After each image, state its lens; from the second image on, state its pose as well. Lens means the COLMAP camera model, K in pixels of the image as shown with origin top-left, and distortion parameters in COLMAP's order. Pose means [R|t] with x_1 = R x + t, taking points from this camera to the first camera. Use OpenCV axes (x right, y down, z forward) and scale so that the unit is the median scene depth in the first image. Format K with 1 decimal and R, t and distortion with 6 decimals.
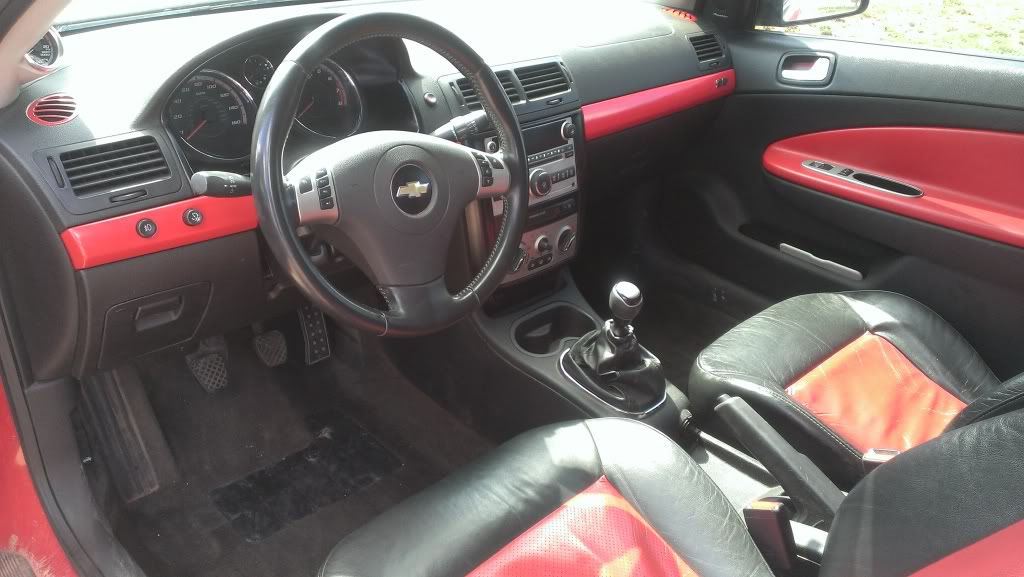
lens RADIAL K [[756.6, 0, 512.0], [0, 756.6, 288.5], [0, 0, 1]] dist [0.036742, -0.003037]
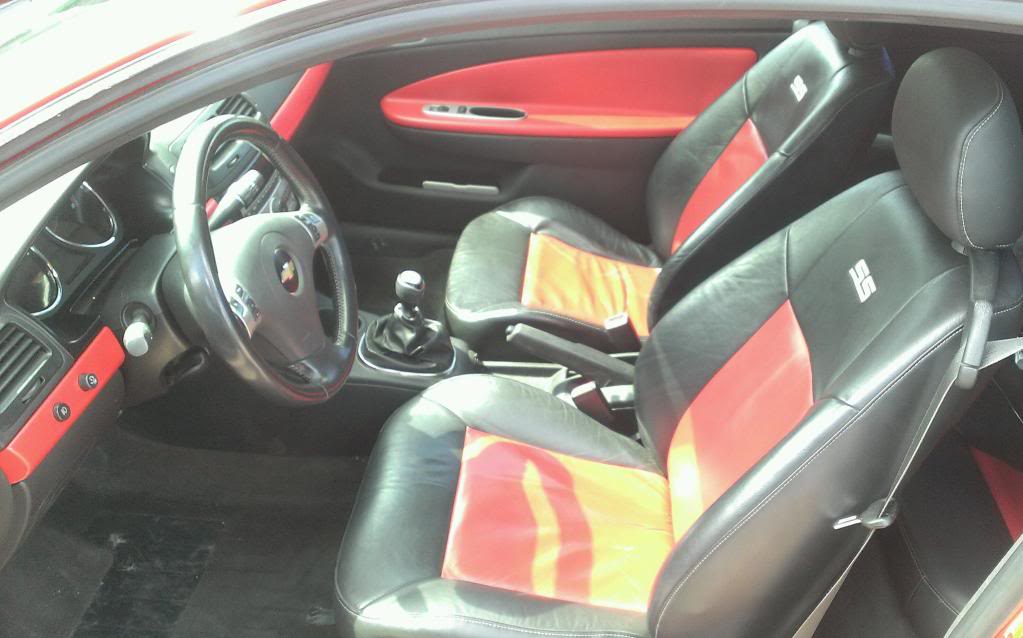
lens RADIAL K [[841.0, 0, 511.5], [0, 841.0, 319.0], [0, 0, 1]] dist [-0.008920, -0.013943]
pose [[0.755611, -0.398864, 0.519576, -0.354282], [0.323093, 0.916966, 0.234061, -0.159866], [-0.569792, -0.008988, 0.821740, -0.120141]]
